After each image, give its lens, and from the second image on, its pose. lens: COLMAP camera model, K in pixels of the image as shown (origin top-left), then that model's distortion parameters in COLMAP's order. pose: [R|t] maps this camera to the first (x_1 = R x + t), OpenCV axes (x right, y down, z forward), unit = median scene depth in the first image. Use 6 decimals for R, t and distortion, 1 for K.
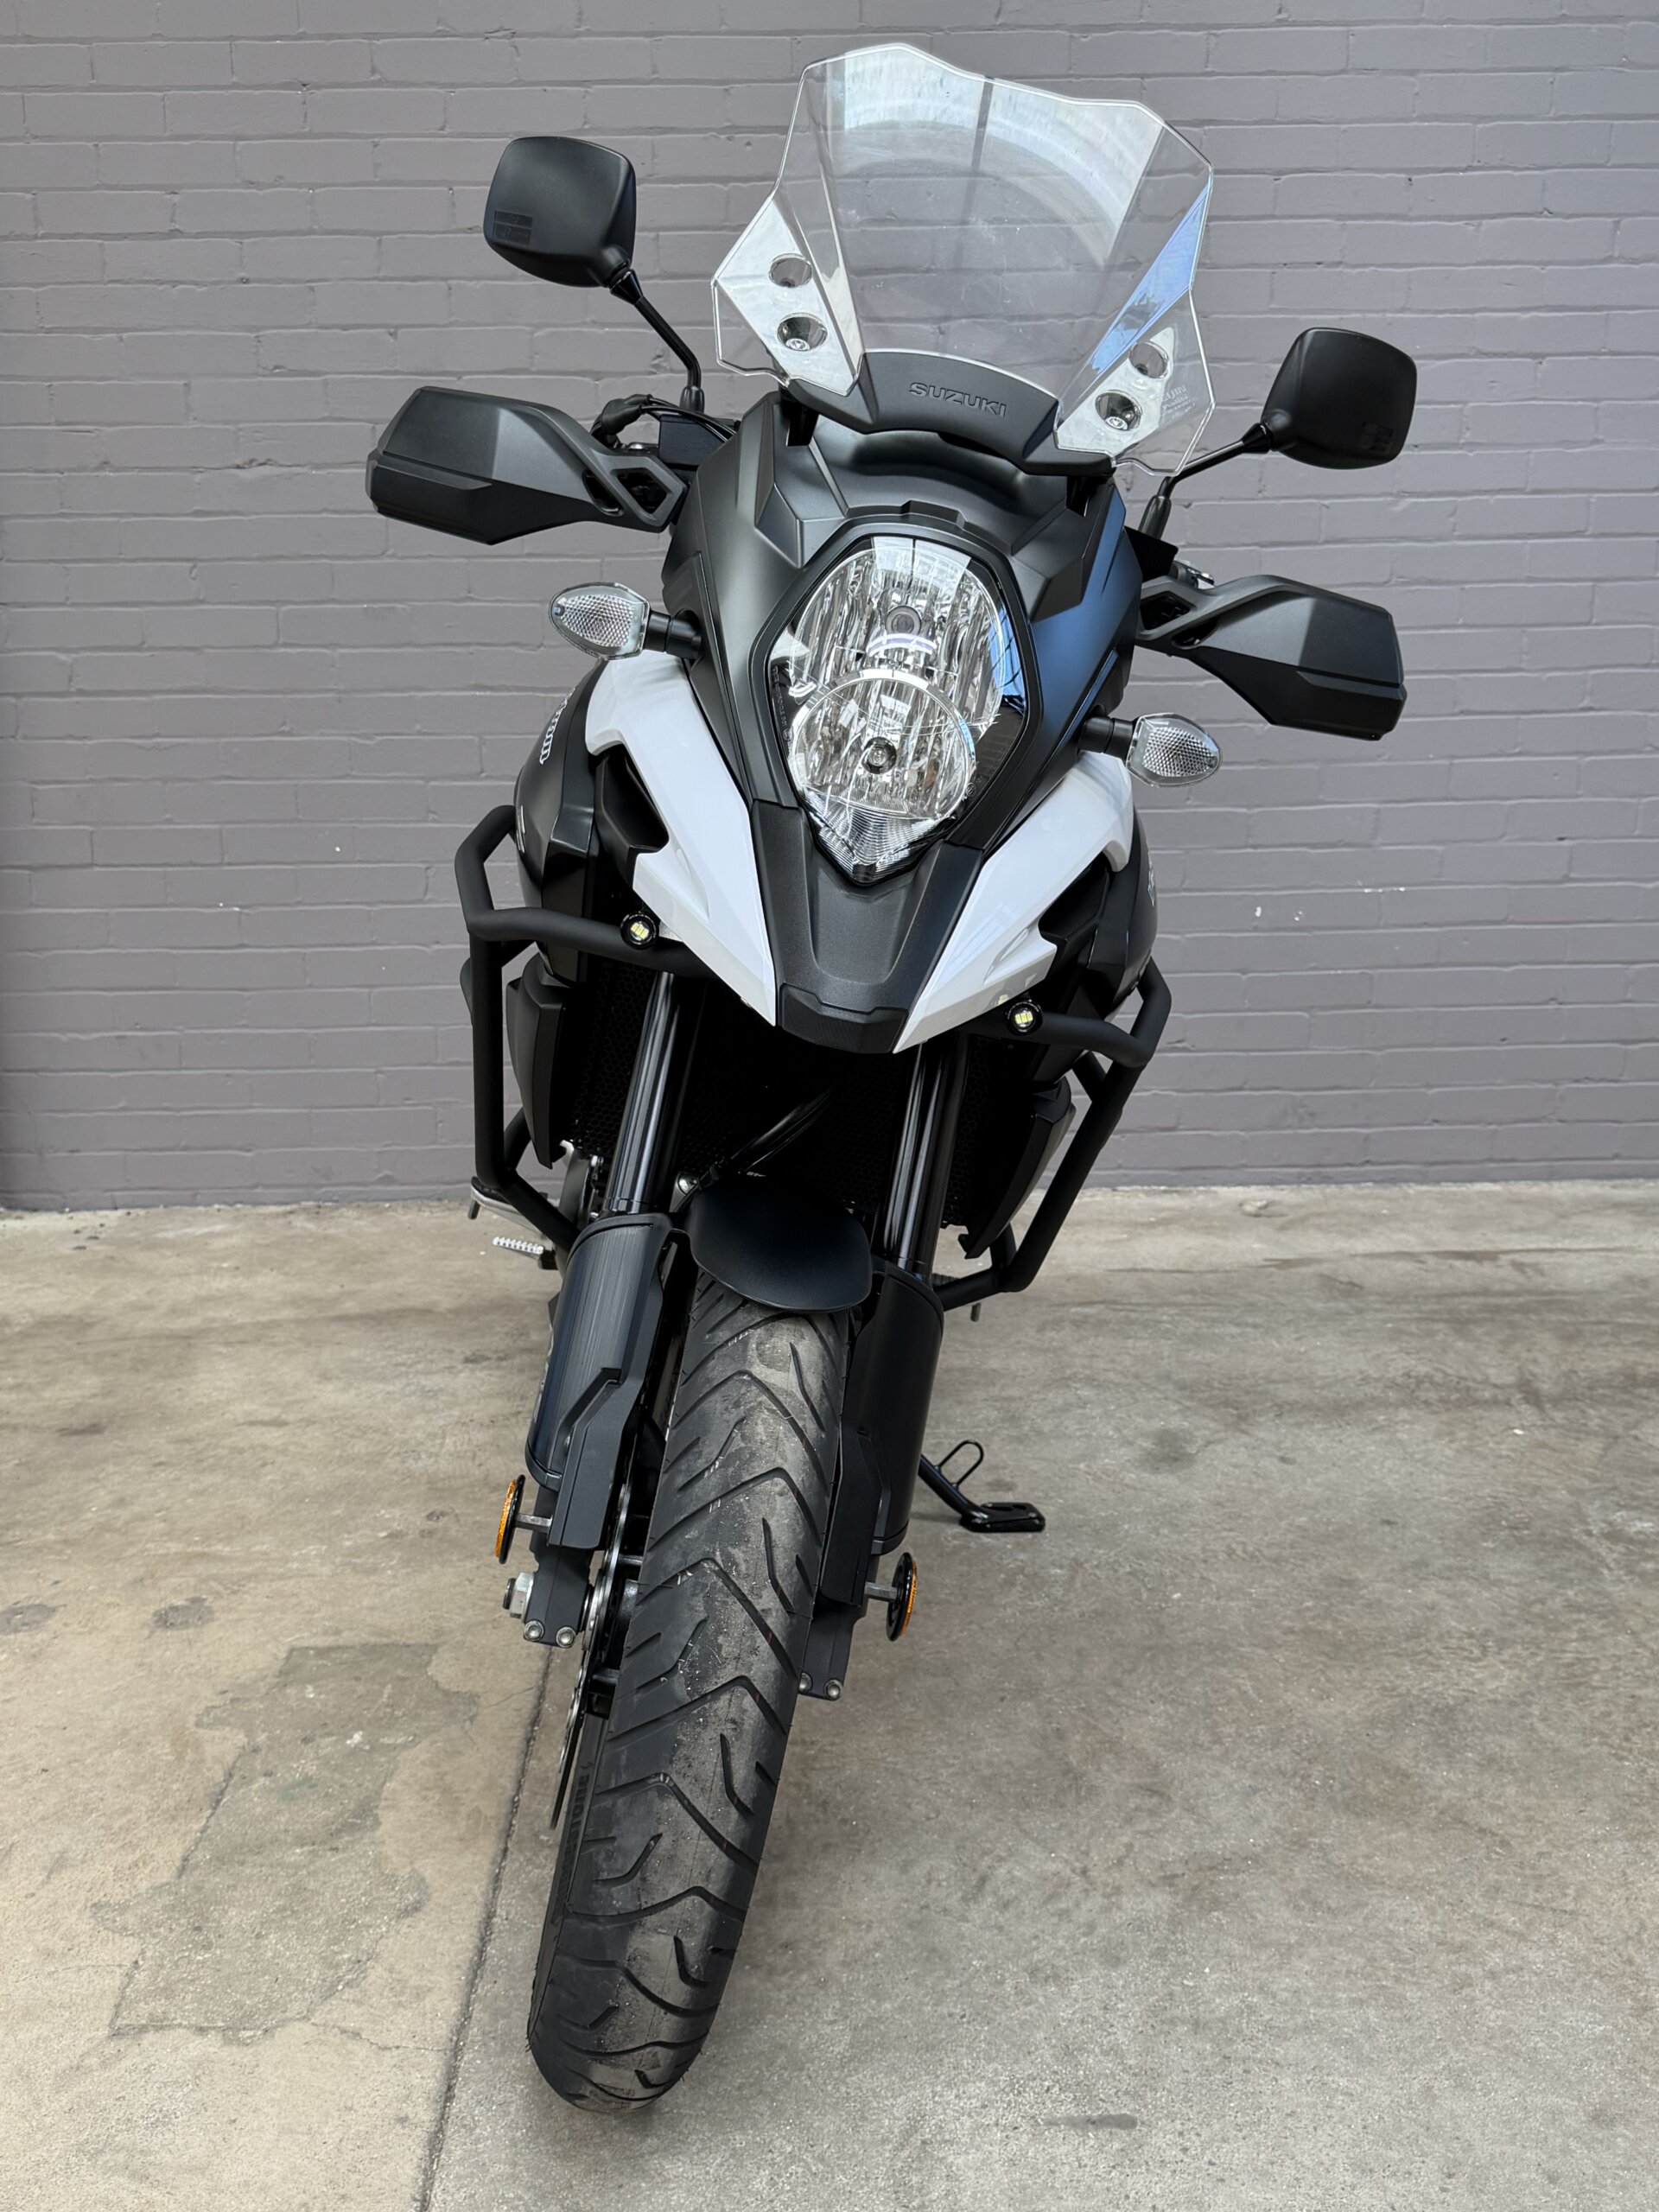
lens RADIAL K [[2087.8, 0, 820.8], [0, 2087.8, 1121.9], [0, 0, 1]] dist [-0.000574, 0.000000]
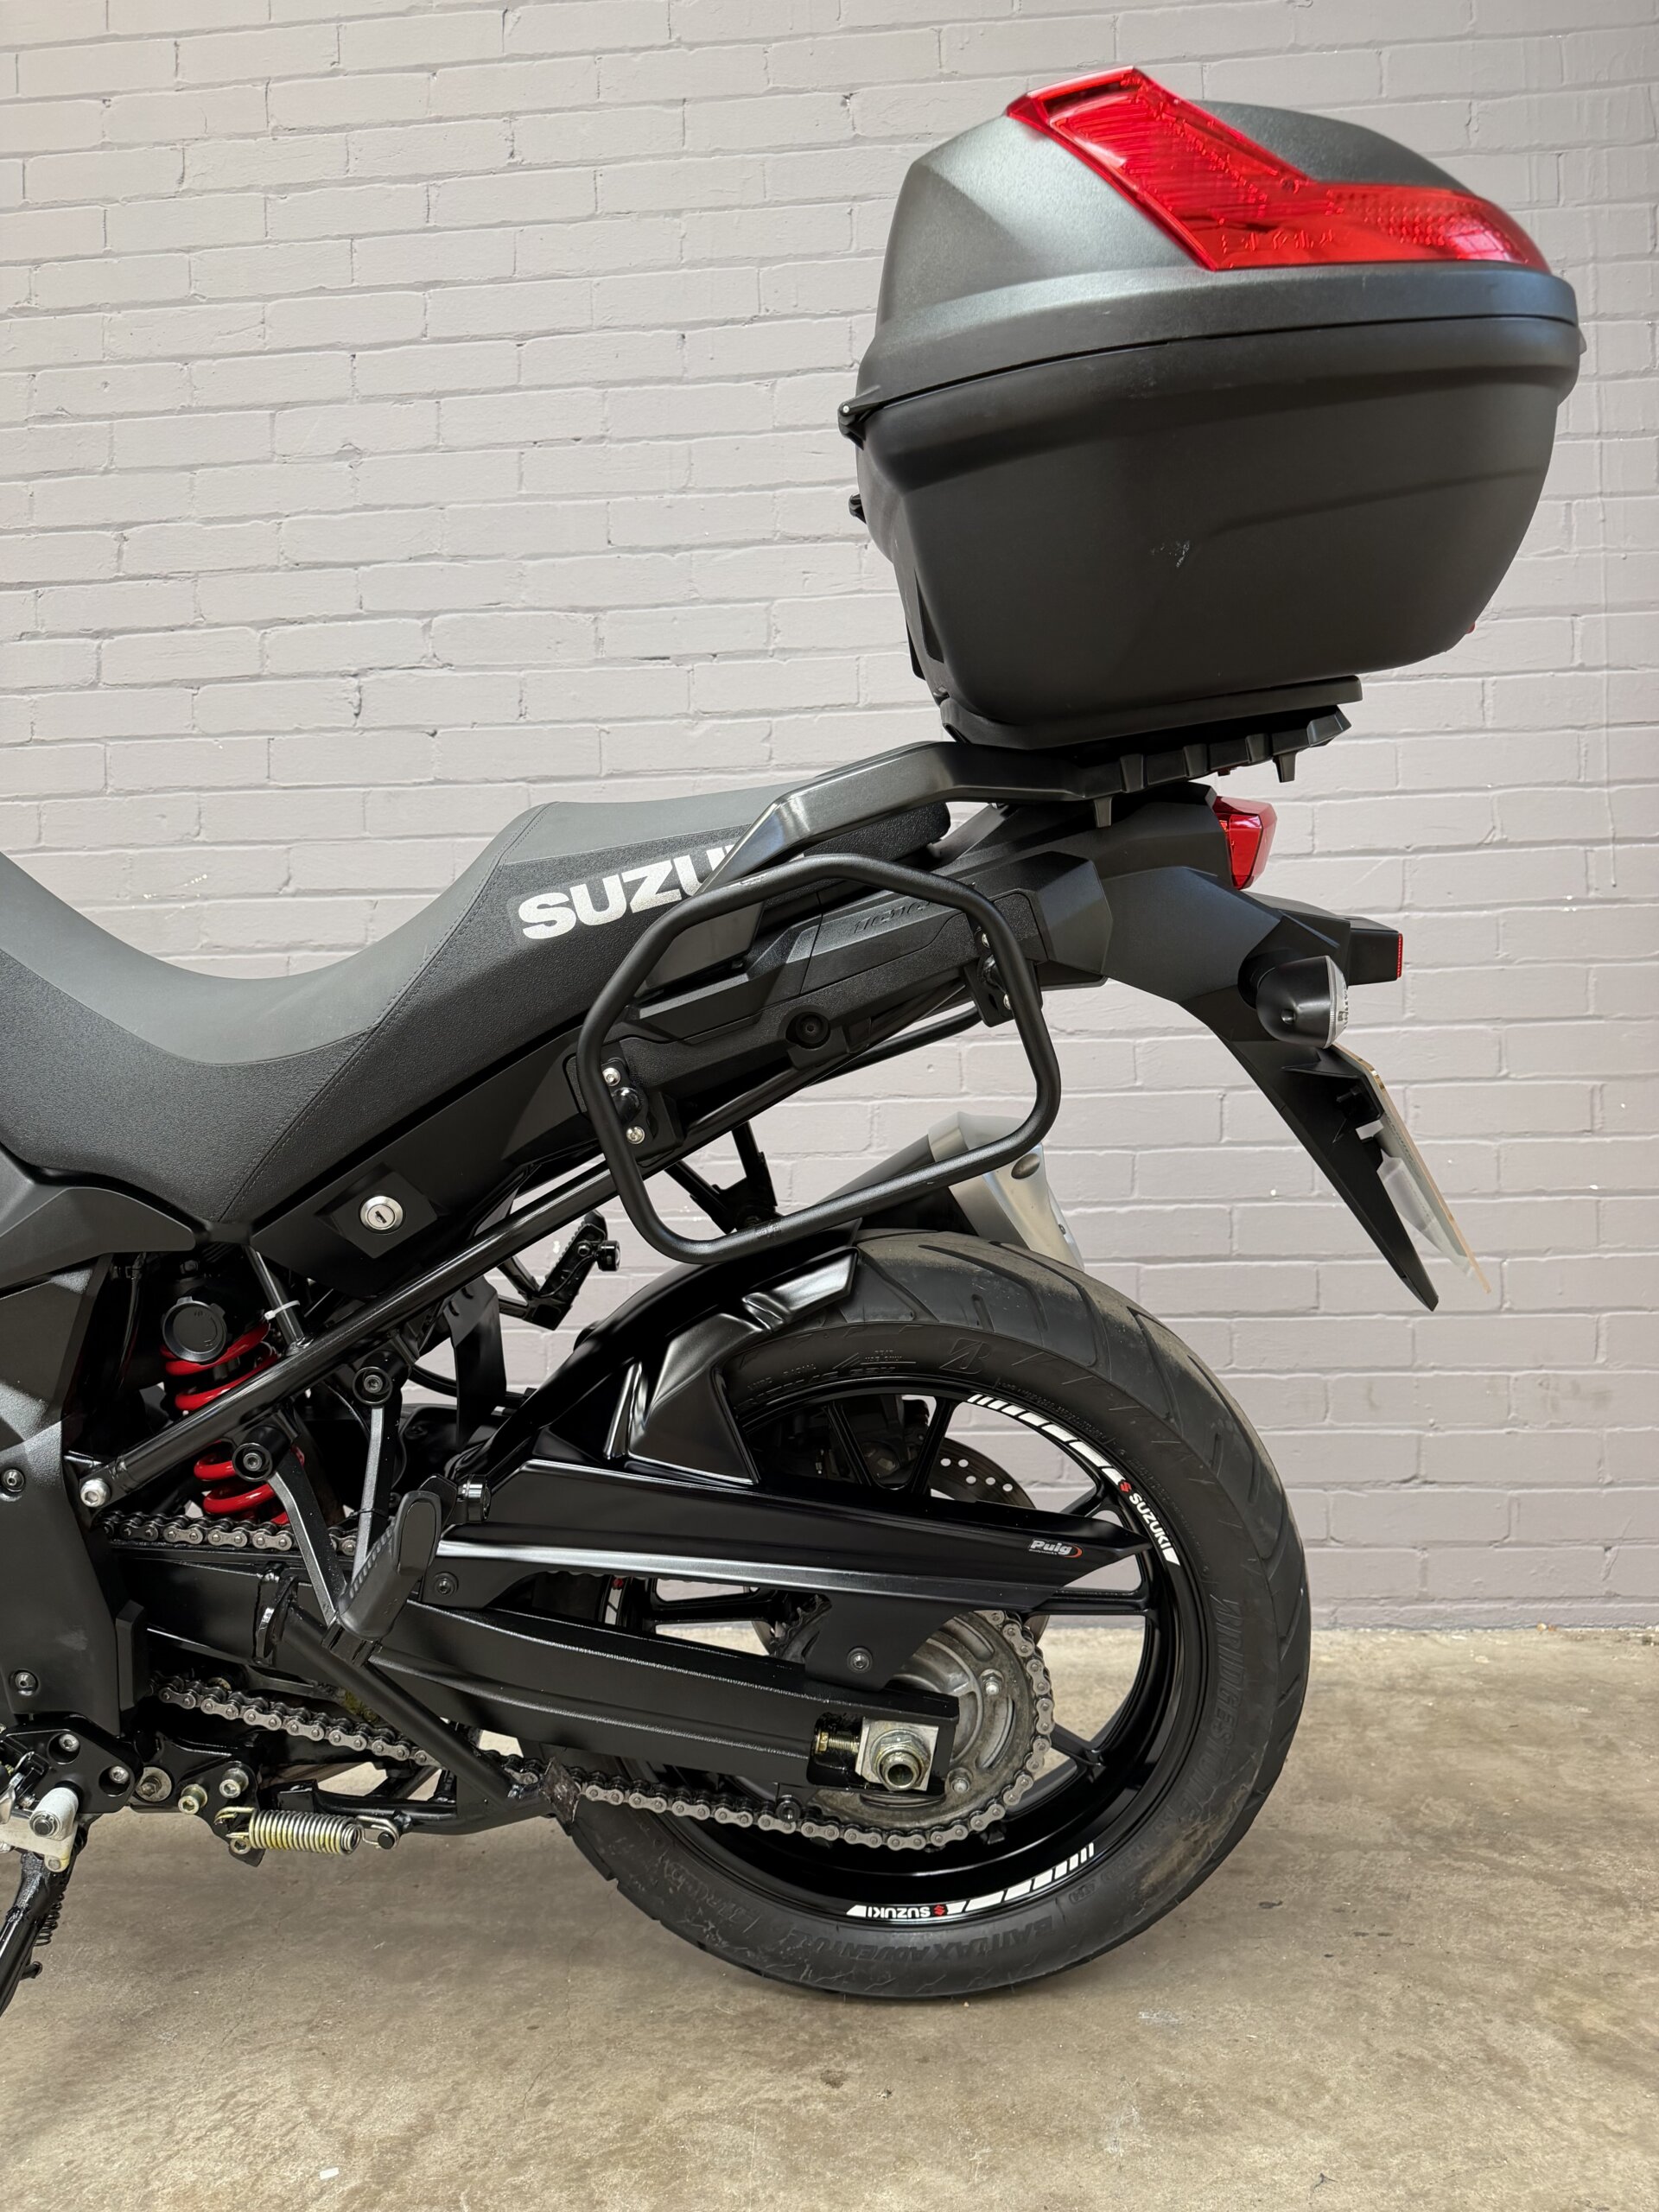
lens RADIAL K [[1578.8, 0, 835.6], [0, 1578.8, 1109.2], [0, 0, 1]] dist [0.011435, -0.013006]
pose [[0.995733, -0.013358, -0.091308, 0.399837], [-0.007440, 0.974626, -0.223714, -0.026255], [0.091980, 0.223439, 0.970368, 0.490244]]
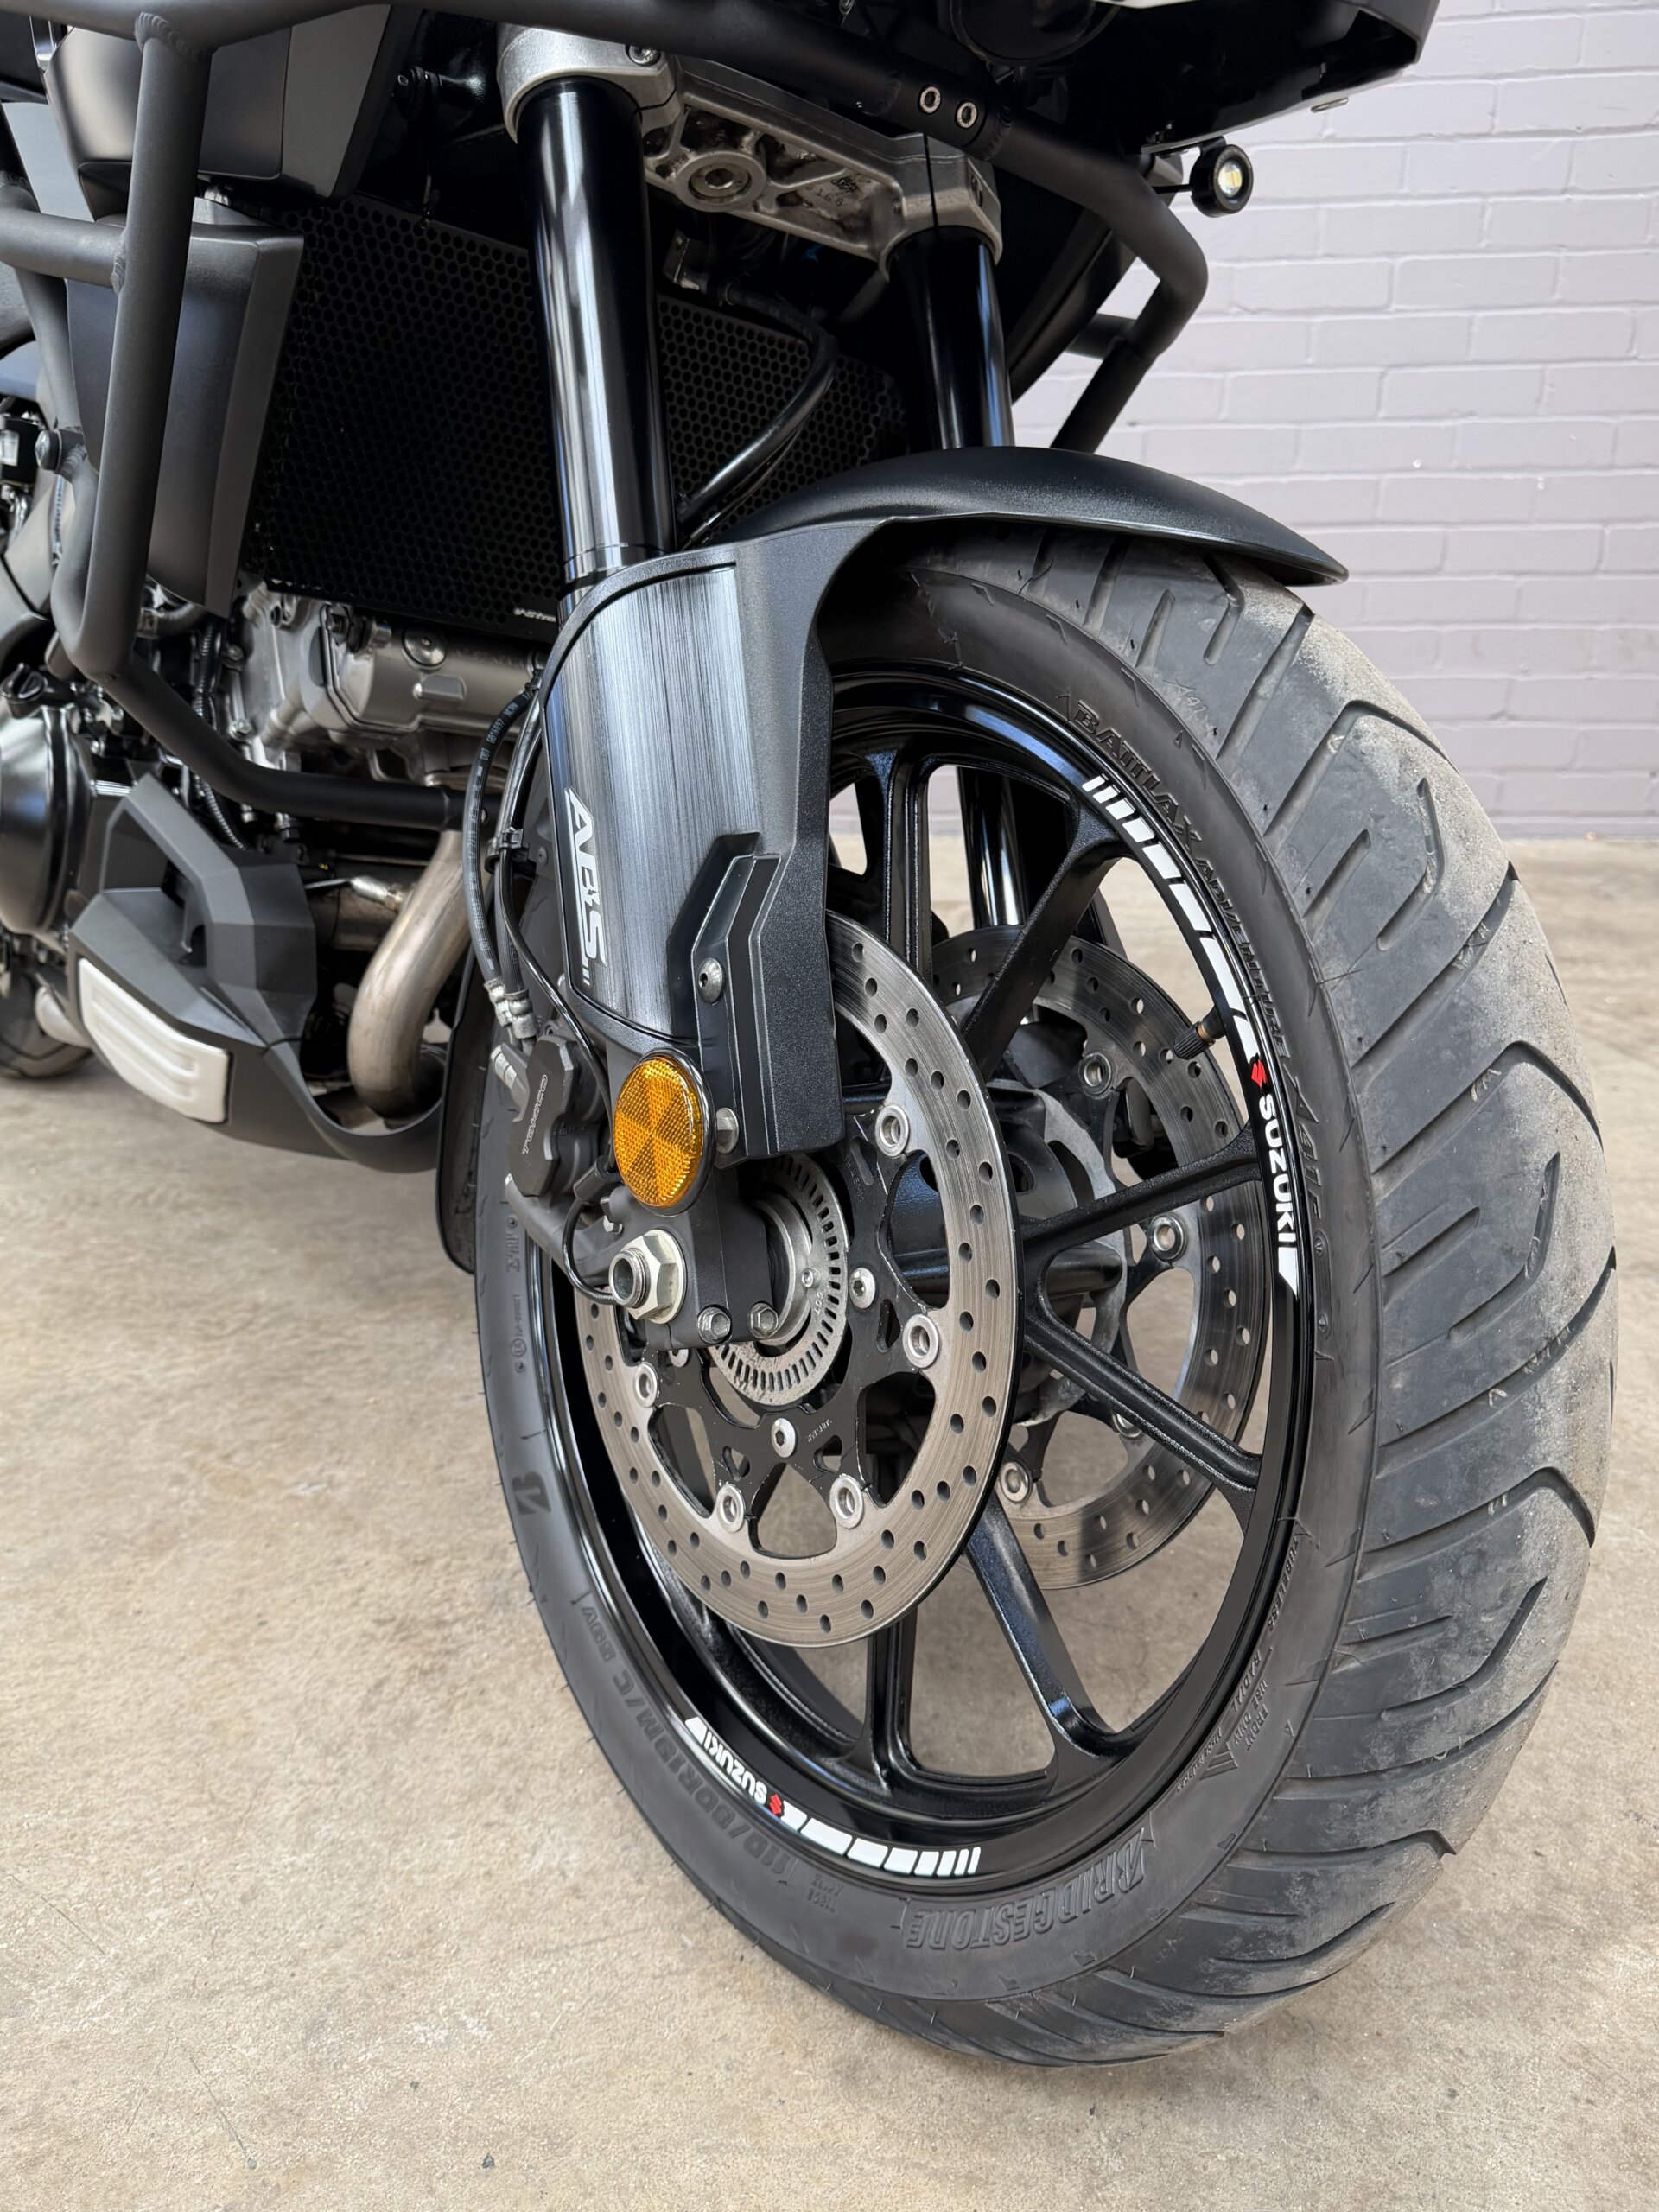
lens RADIAL K [[1775.5, 0, 824.4], [0, 1775.5, 1128.4], [0, 0, 1]] dist [0.021309, -0.037290]
pose [[0.987101, 0.049153, -0.152364, 0.387013], [-0.025958, 0.988247, 0.150644, 0.045688], [0.157977, -0.144746, 0.976776, 0.247205]]
